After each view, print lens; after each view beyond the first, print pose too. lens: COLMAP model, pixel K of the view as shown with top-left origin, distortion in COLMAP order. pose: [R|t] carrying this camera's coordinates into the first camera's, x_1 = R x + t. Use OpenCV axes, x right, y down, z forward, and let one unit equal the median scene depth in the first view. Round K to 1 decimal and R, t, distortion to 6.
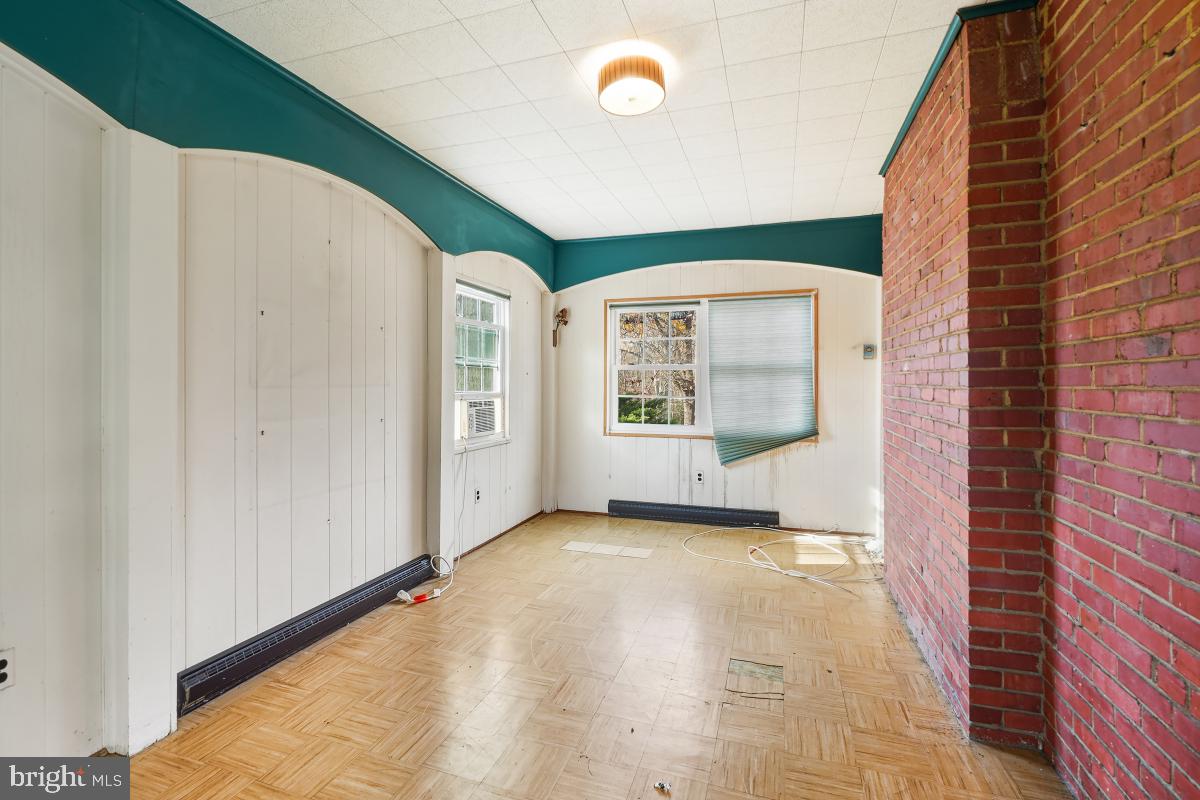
lens RADIAL K [[522.9, 0, 582.8], [0, 522.9, 381.2], [0, 0, 1]] dist [0.000500, -0.000670]
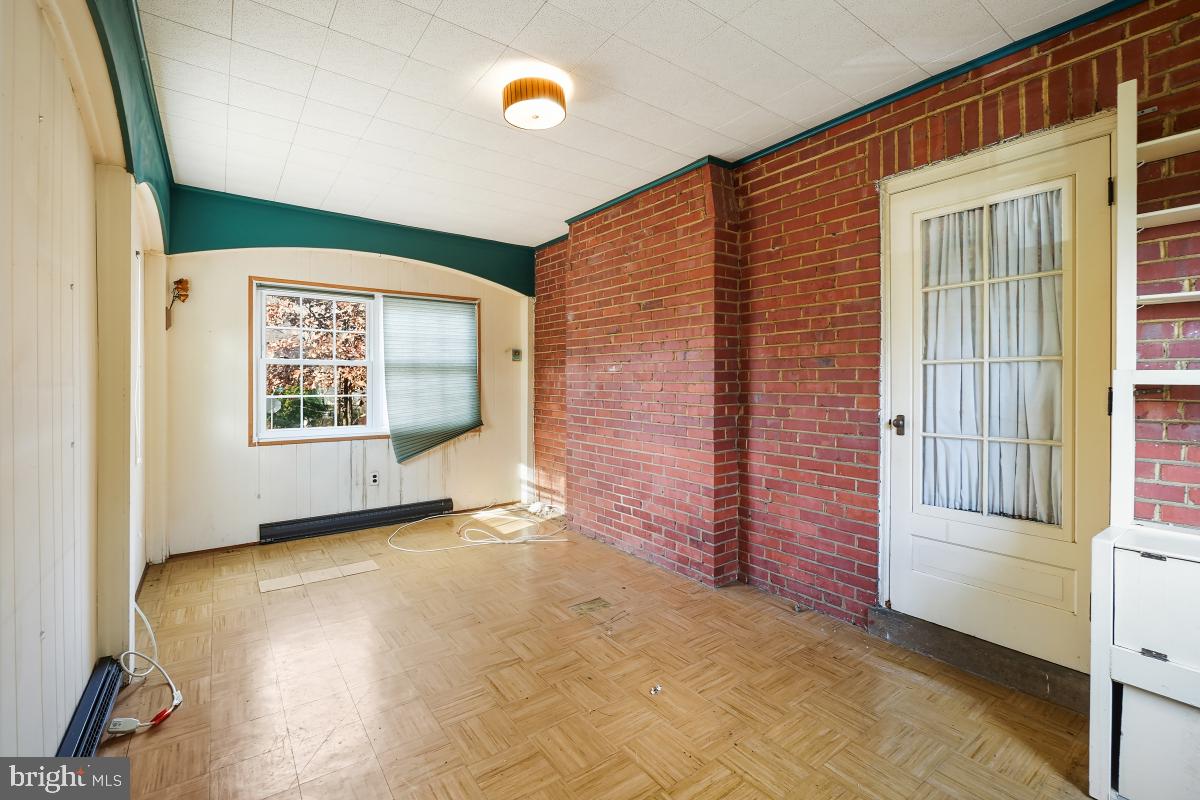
lens RADIAL K [[522.9, 0, 582.8], [0, 522.9, 381.2], [0, 0, 1]] dist [0.000500, -0.000670]
pose [[0.589754, -0.000595, 0.807583, -0.348035], [-0.000977, 0.999998, 0.001450, 0.003379], [-0.807583, -0.001644, 0.589752, 0.135205]]
